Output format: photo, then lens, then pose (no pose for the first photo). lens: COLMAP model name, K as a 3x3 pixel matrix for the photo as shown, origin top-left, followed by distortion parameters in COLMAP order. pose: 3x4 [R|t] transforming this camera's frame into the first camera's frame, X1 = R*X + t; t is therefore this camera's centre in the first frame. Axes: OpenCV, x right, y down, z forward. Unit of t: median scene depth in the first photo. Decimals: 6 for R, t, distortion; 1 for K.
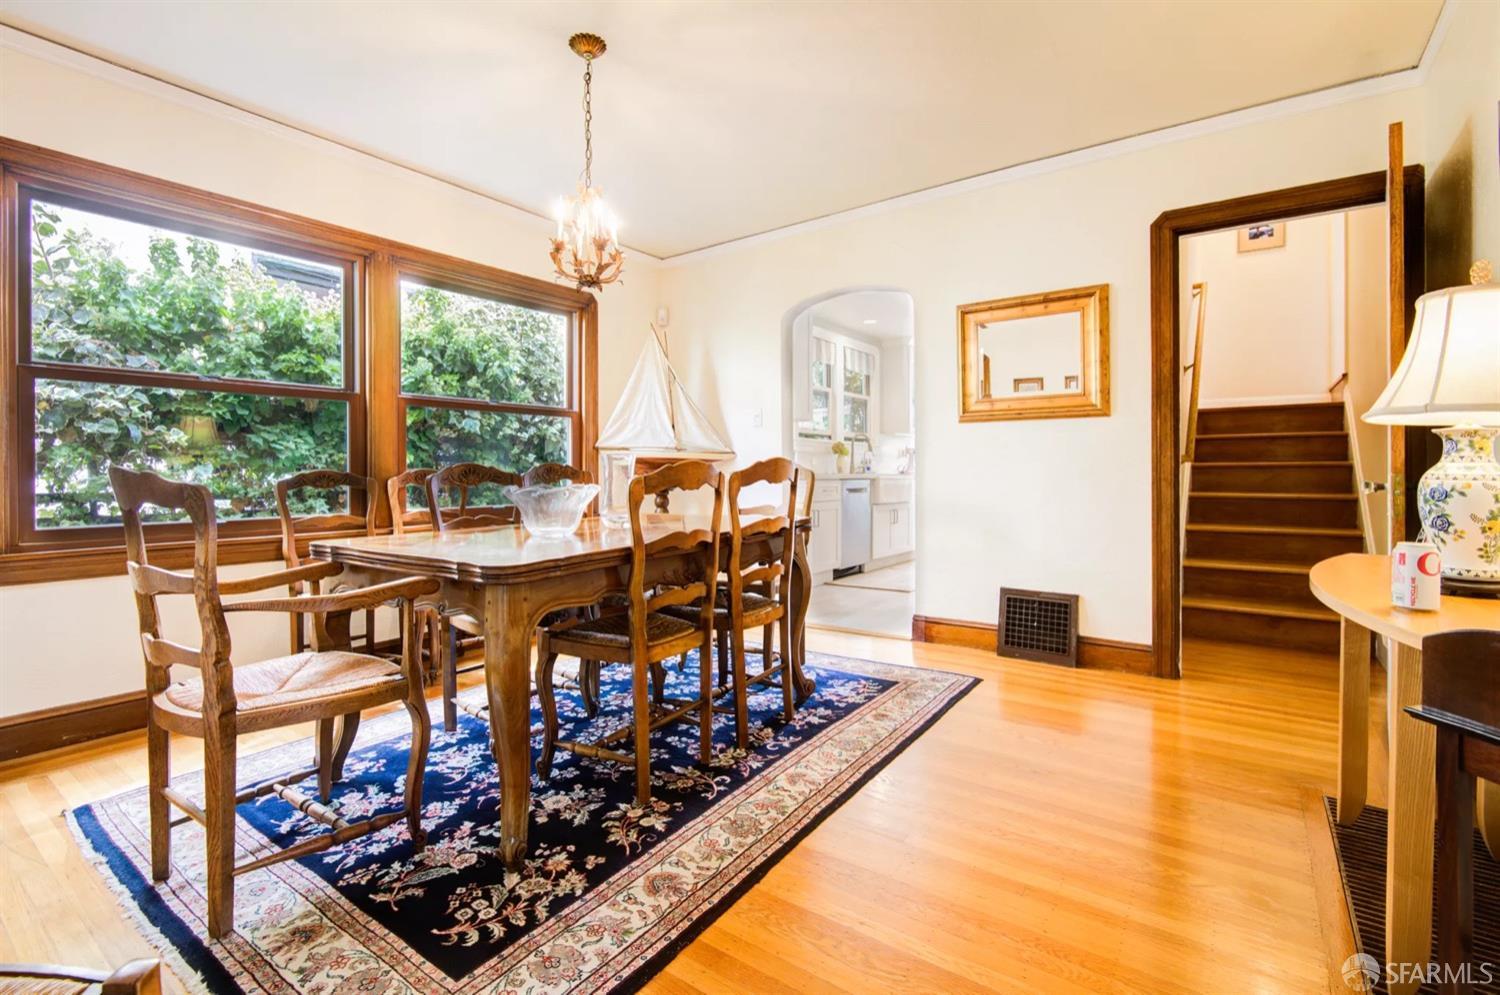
lens RADIAL K [[686.9, 0, 750.9], [0, 686.9, 480.5], [0, 0, 1]] dist [0.018088, -0.010367]
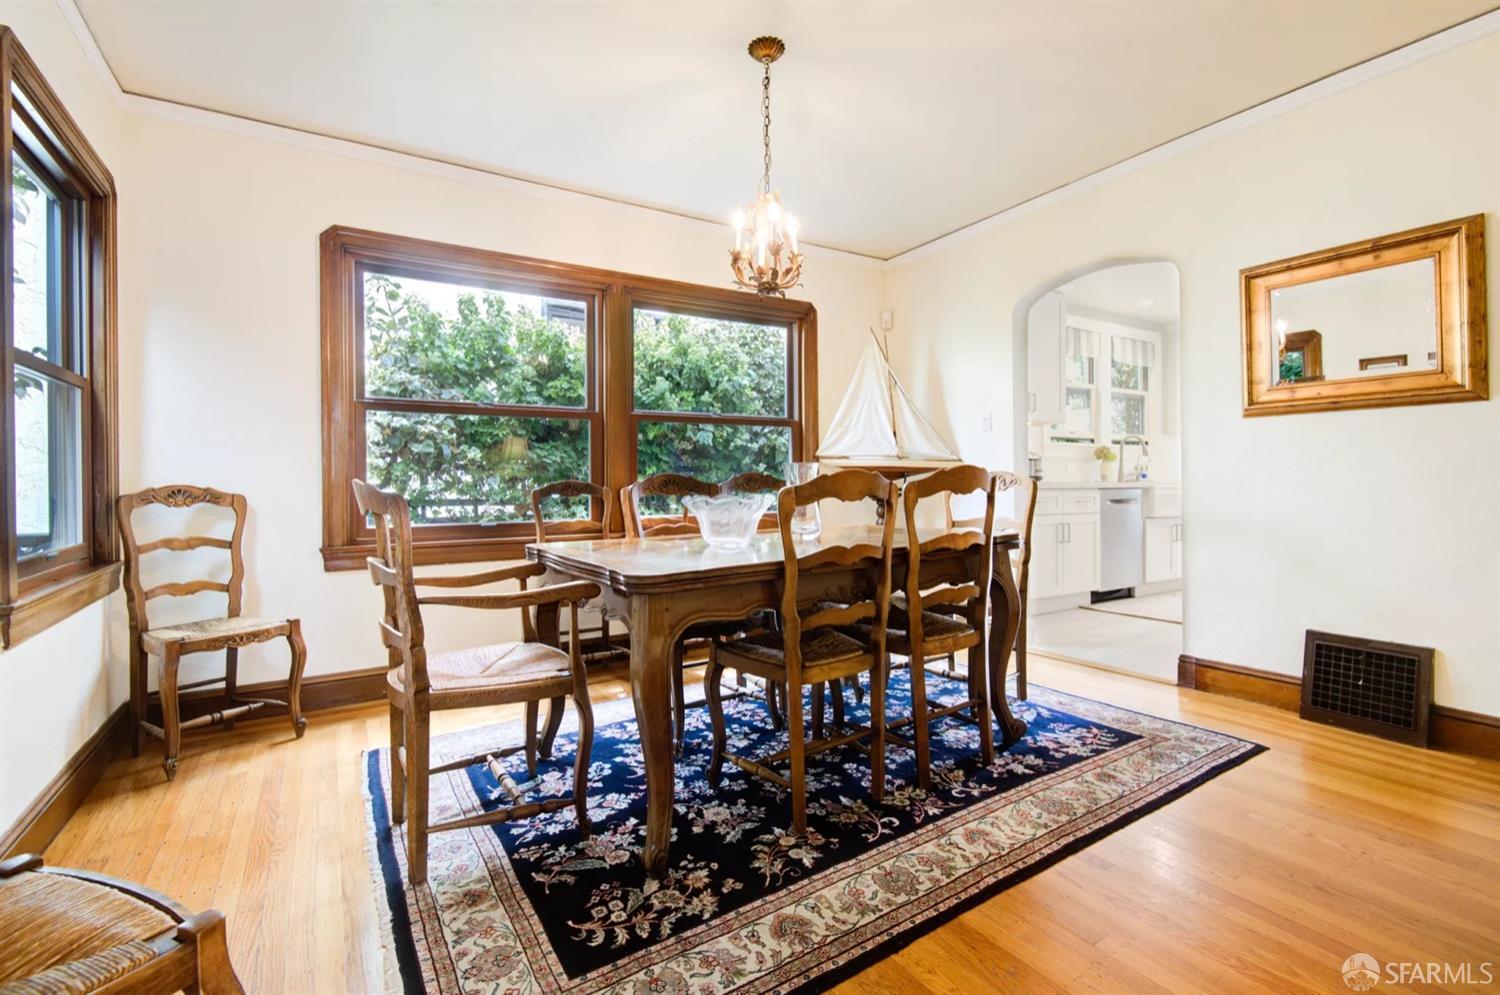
lens RADIAL K [[681.7, 0, 751.1], [0, 681.7, 488.6], [0, 0, 1]] dist [0.015985, -0.009857]
pose [[0.926976, 0.000541, -0.375120, 0.101515], [-0.000694, 1.000000, -0.000273, -0.002210], [0.375120, 0.000513, 0.926976, 0.078731]]
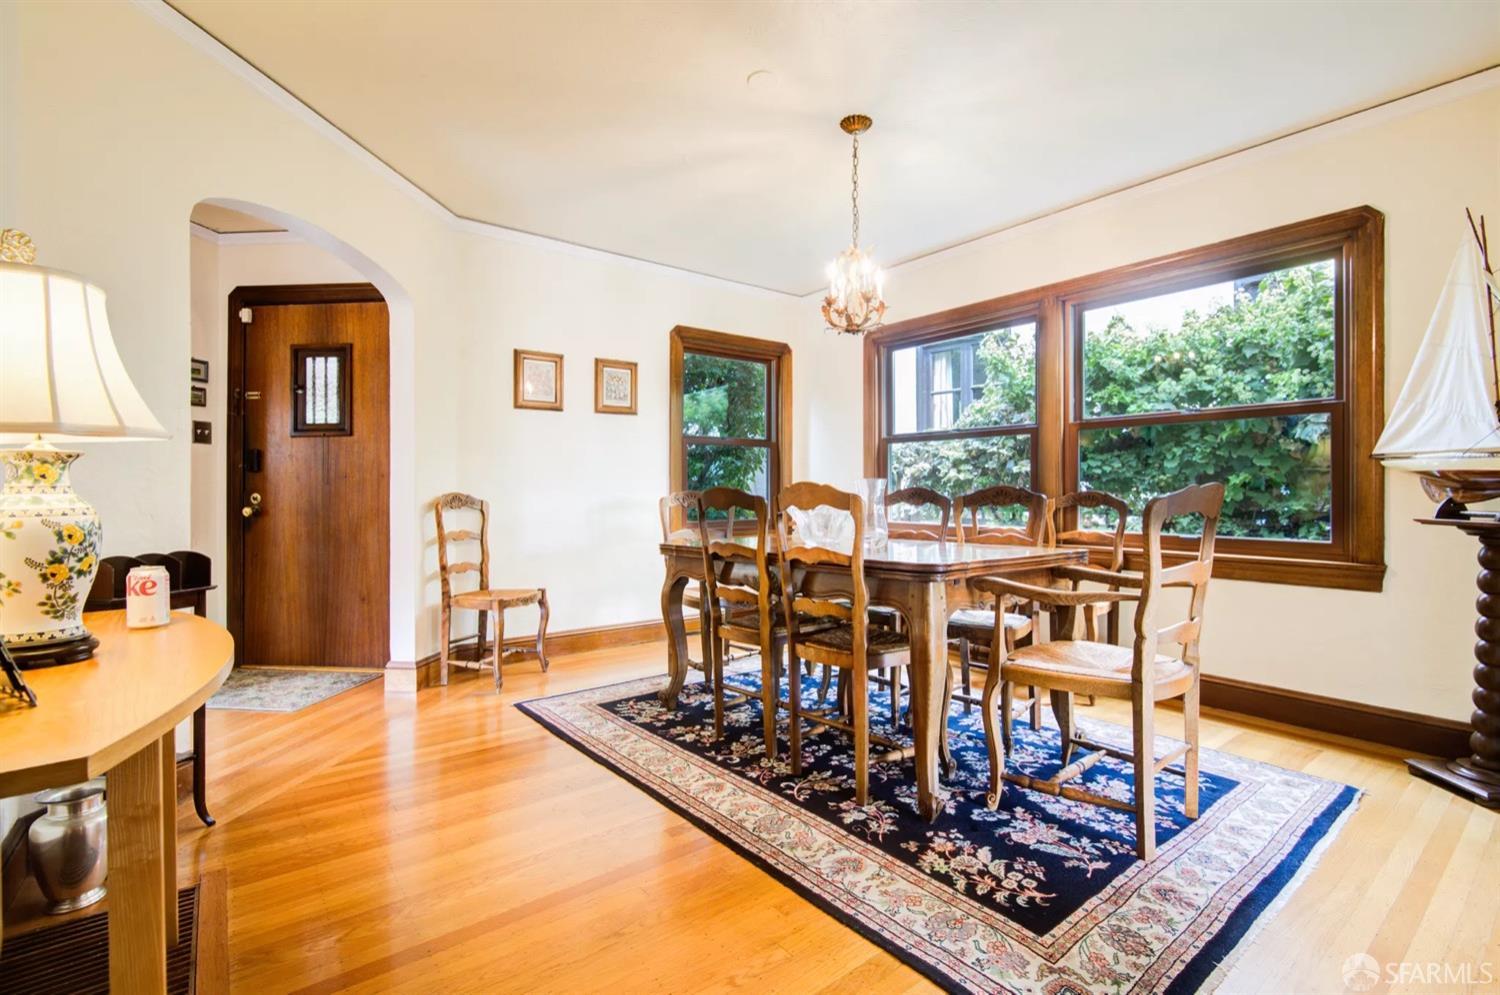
lens RADIAL K [[681.7, 0, 751.1], [0, 681.7, 488.6], [0, 0, 1]] dist [0.015985, -0.009857]
pose [[-0.276316, 0.002894, -0.961063, 0.852521], [-0.013700, 0.999882, 0.006949, -0.026694], [0.960969, 0.015087, -0.276244, 1.078214]]
